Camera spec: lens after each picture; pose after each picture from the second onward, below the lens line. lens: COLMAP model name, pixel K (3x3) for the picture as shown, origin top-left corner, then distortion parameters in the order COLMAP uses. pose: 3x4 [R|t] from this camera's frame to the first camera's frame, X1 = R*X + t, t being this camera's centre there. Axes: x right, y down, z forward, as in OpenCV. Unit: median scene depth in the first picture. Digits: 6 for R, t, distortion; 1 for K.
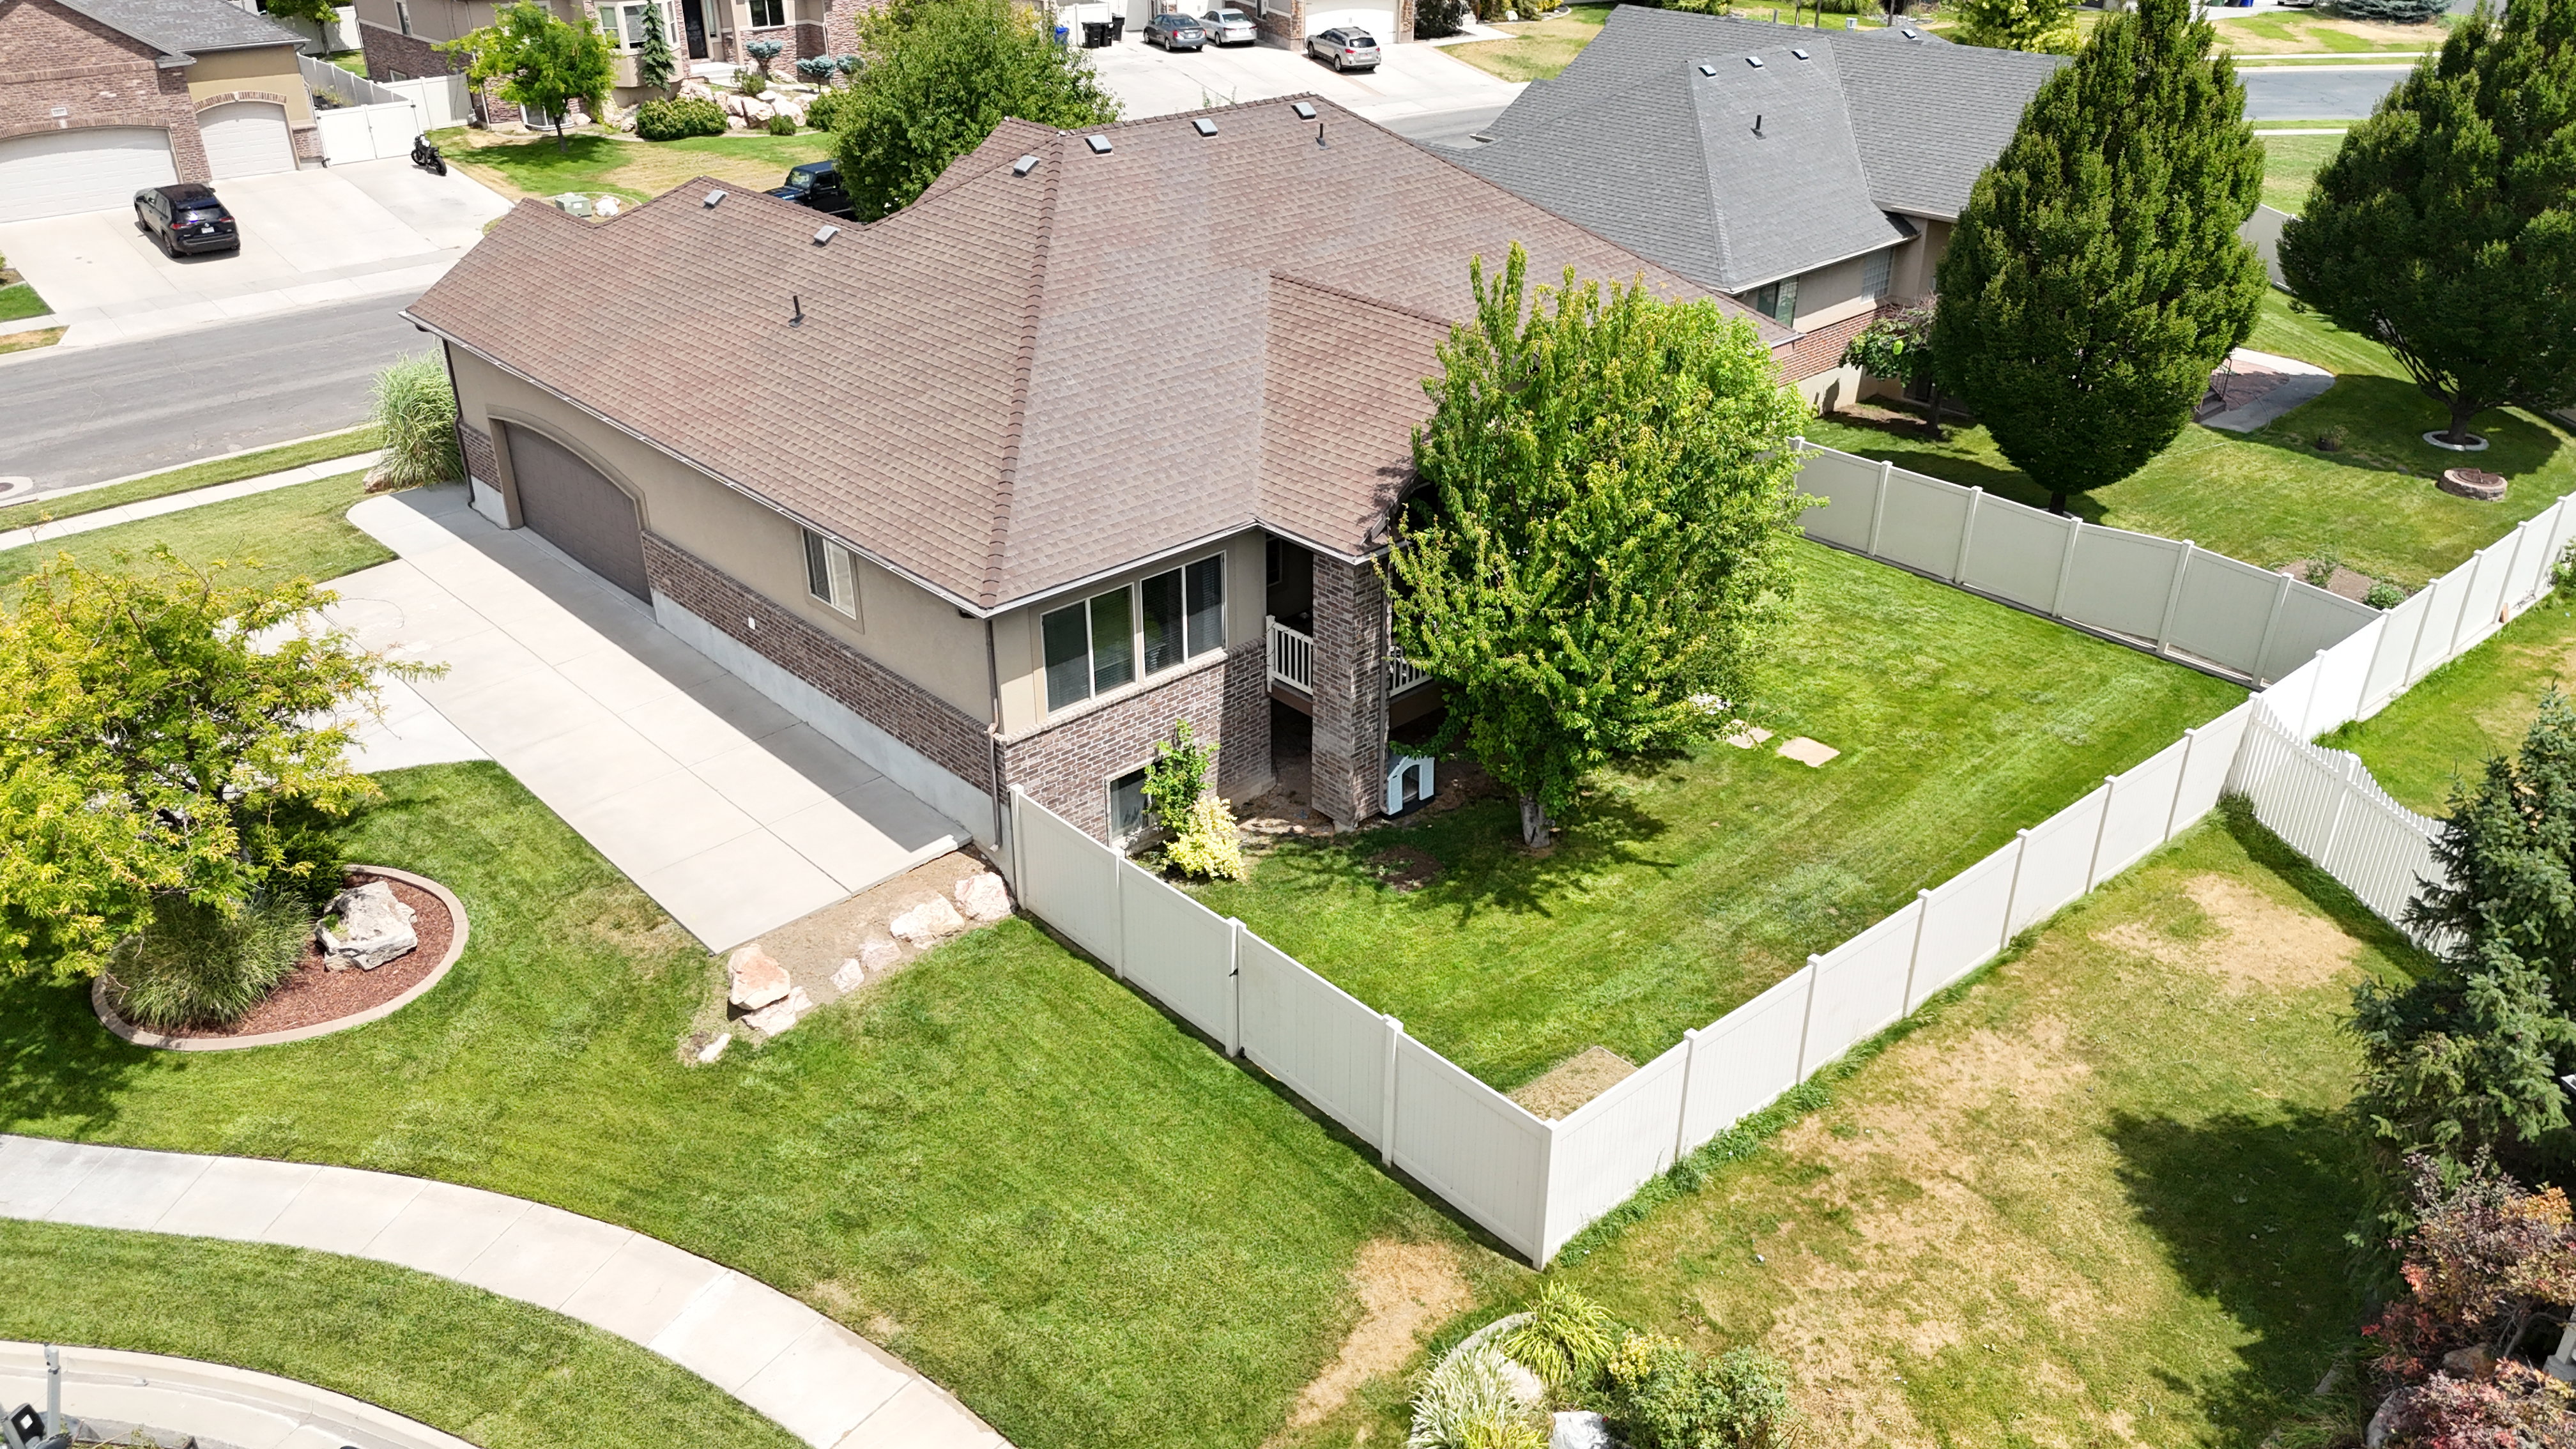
lens RADIAL K [[1900.2, 0, 1297.0], [0, 1900.2, 722.5], [0, 0, 1]] dist [0.067283, -0.059431]
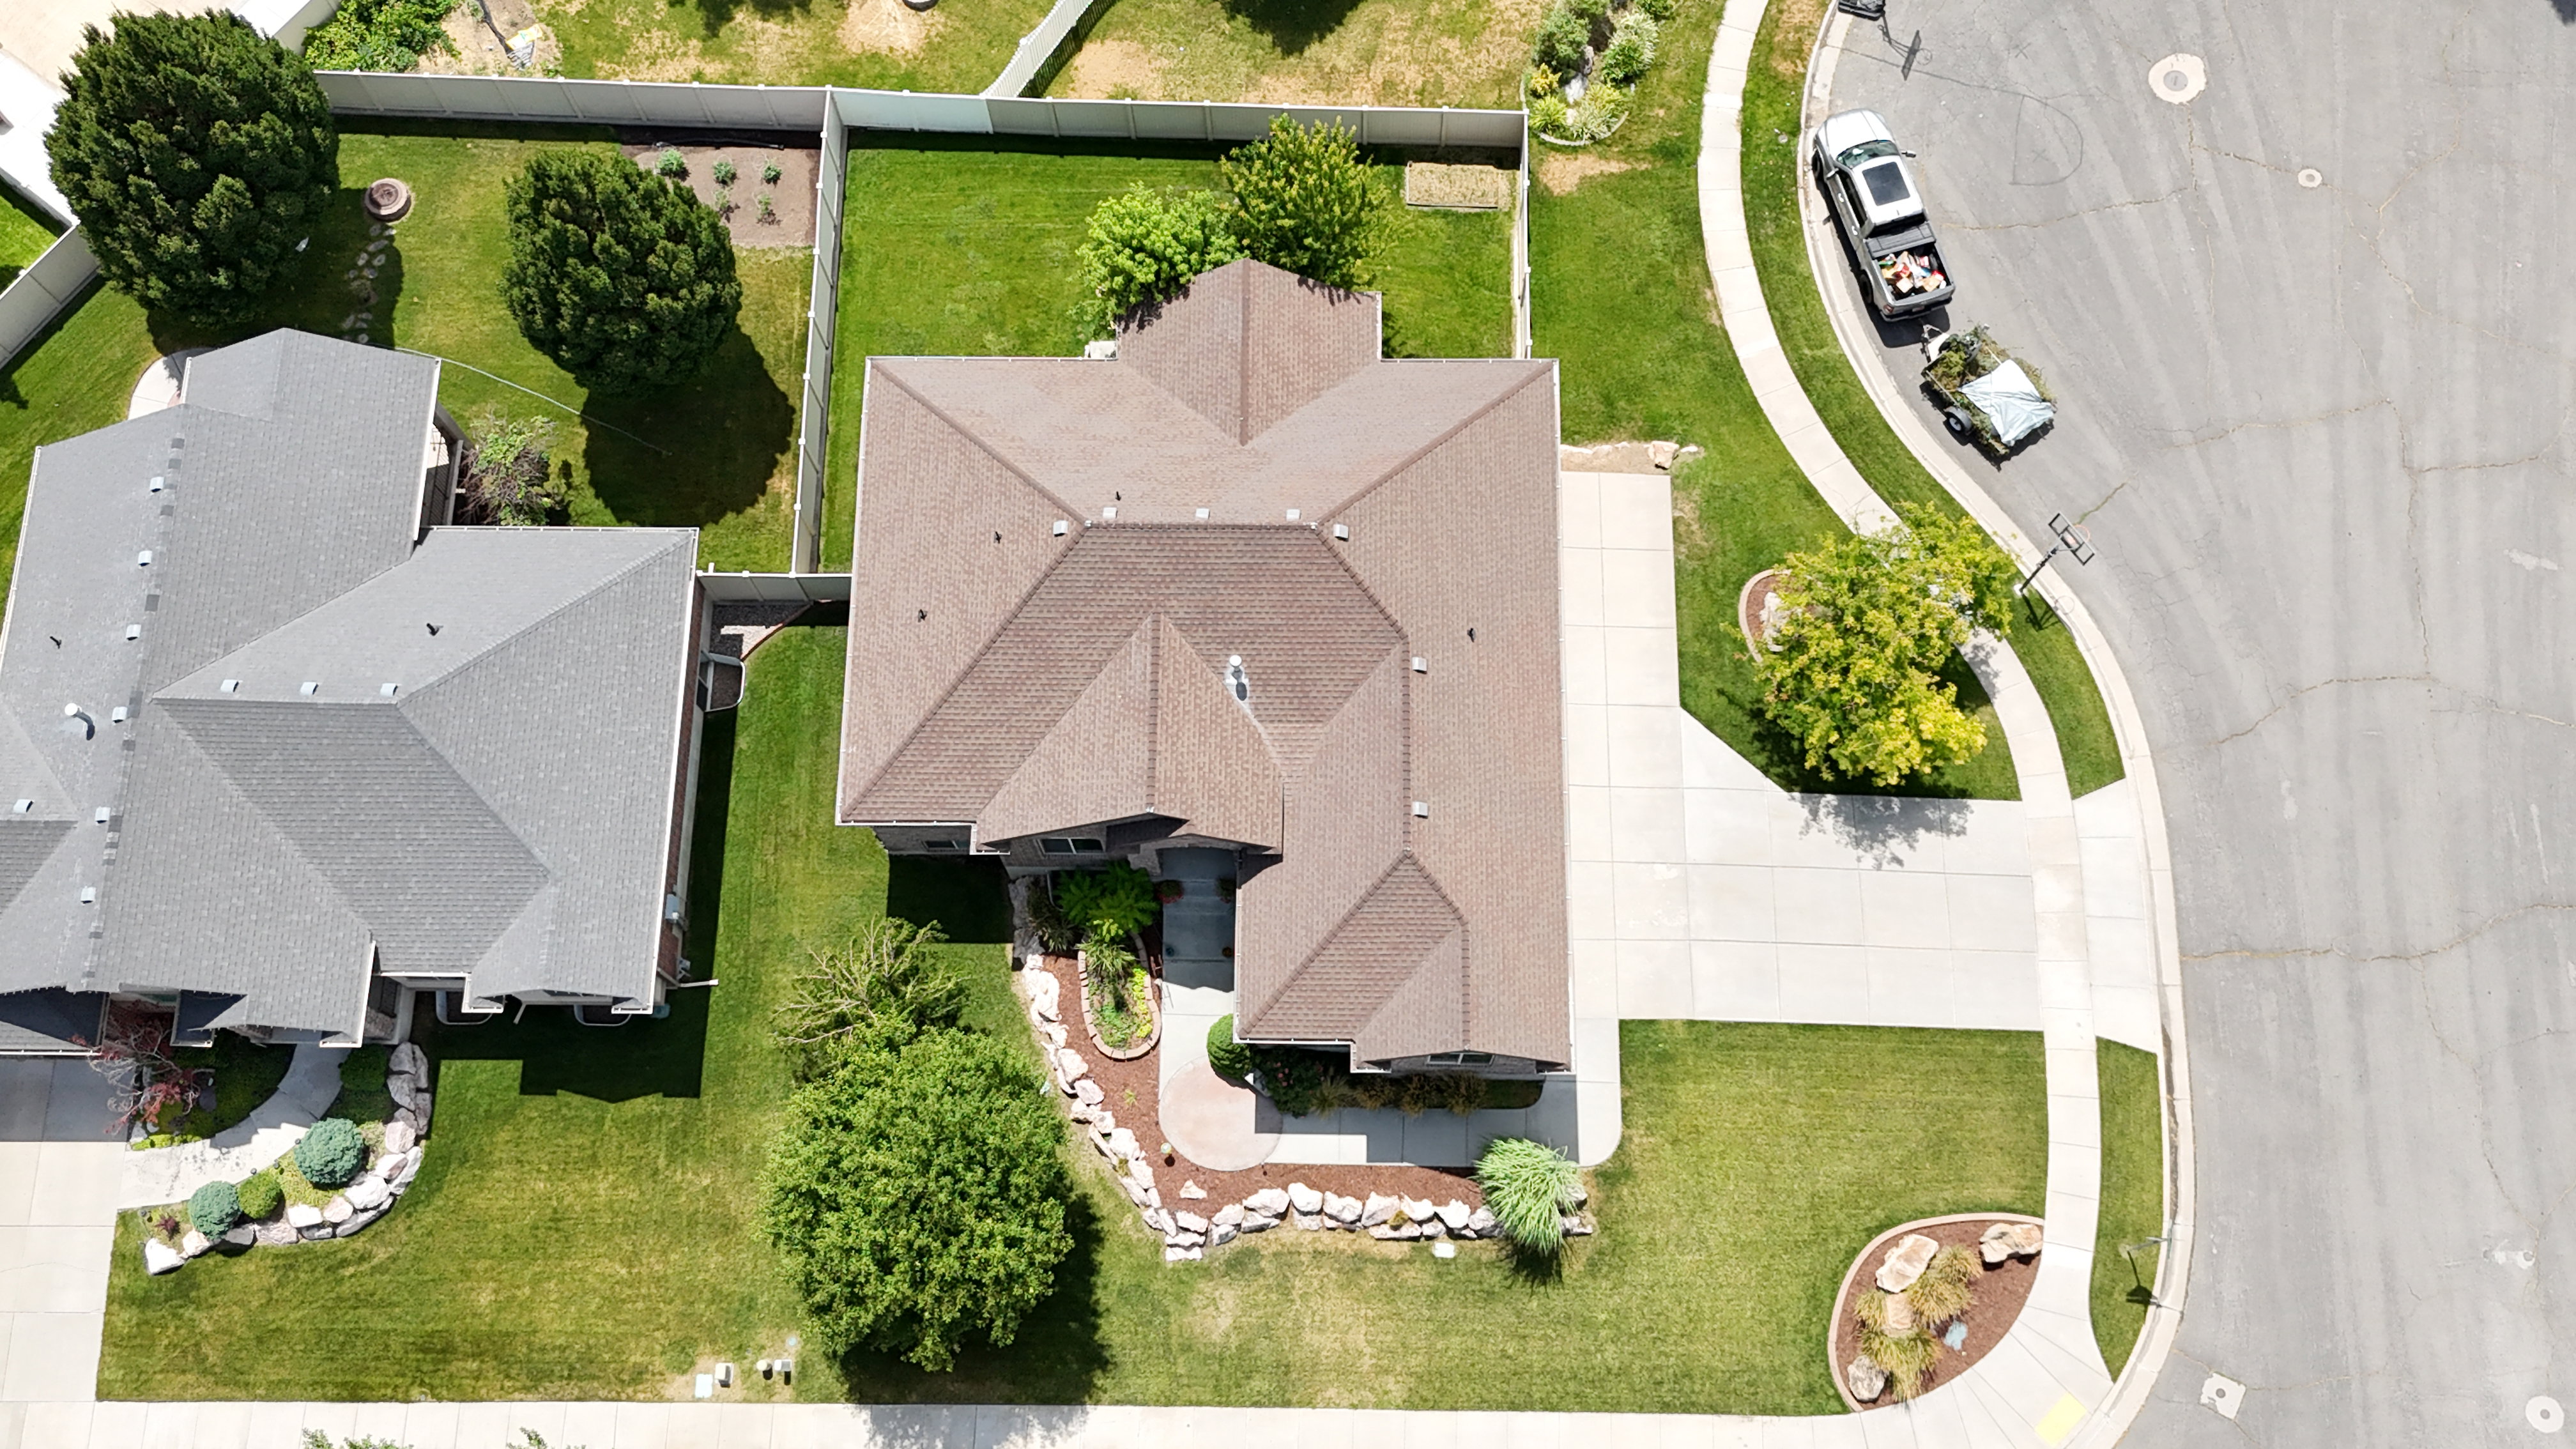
lens RADIAL K [[1900.2, 0, 1319.8], [0, 1900.2, 786.6], [0, 0, 1]] dist [0.067283, -0.059431]
pose [[-0.717733, -0.670663, 0.187275, -0.577681], [0.333734, -0.095275, 0.937840, -1.803622], [-0.611132, 0.735618, 0.292205, 0.774264]]
